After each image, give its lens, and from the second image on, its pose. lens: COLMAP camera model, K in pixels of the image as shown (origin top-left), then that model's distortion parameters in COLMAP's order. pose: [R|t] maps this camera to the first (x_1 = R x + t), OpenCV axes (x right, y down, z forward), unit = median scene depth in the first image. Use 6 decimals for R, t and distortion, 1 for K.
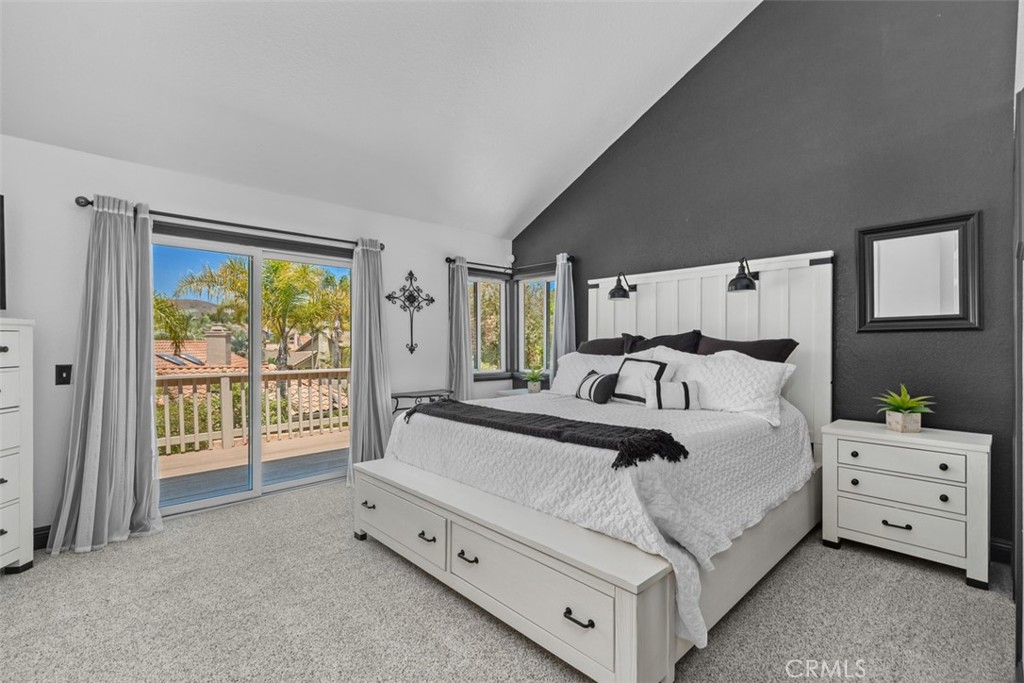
lens RADIAL K [[463.3, 0, 504.9], [0, 463.3, 340.1], [0, 0, 1]] dist [0.003255, -0.000267]
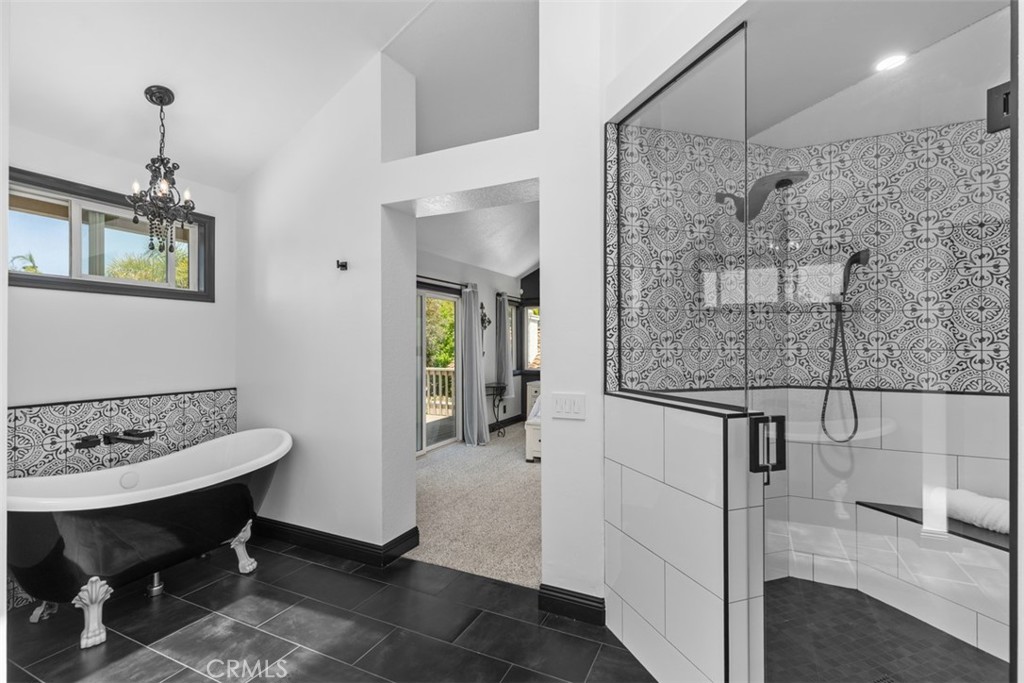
lens RADIAL K [[463.3, 0, 510.4], [0, 463.3, 341.1], [0, 0, 1]] dist [0.003255, -0.000267]
pose [[0.932706, 0.005238, 0.360599, -0.741308], [-0.006478, 0.999977, 0.002231, -0.034073], [-0.360579, -0.004417, 0.932718, -0.466955]]
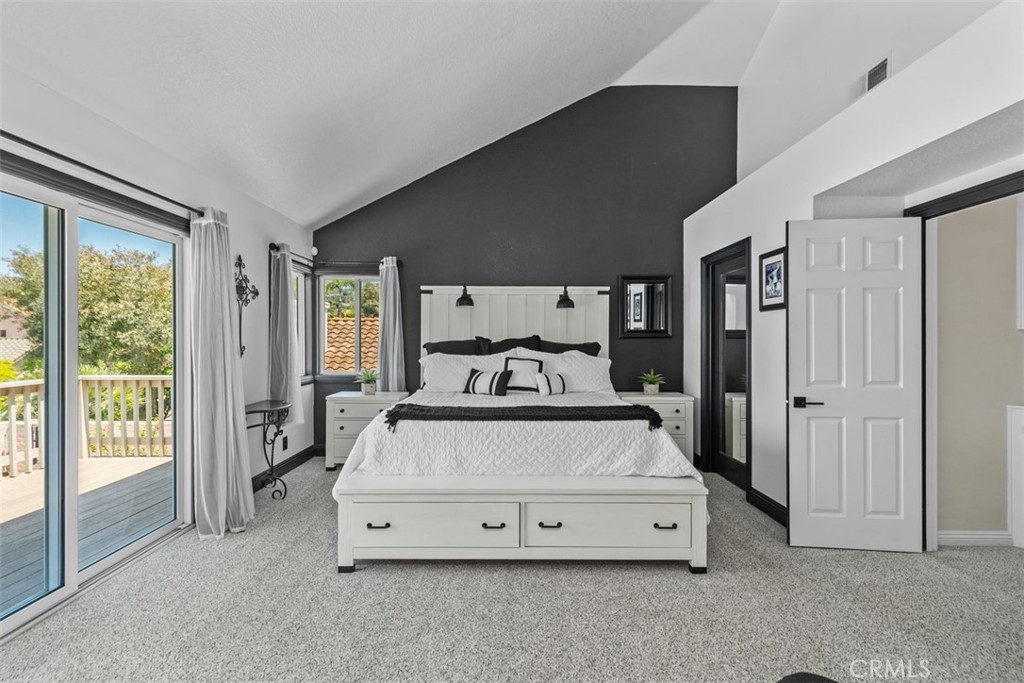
lens RADIAL K [[463.3, 0, 511.4], [0, 463.3, 336.7], [0, 0, 1]] dist [0.003255, -0.000267]
pose [[0.682032, 0.006110, 0.731297, -0.532971], [-0.008443, 0.999964, -0.000481, -0.013613], [-0.731274, -0.005846, 0.682059, 0.125511]]
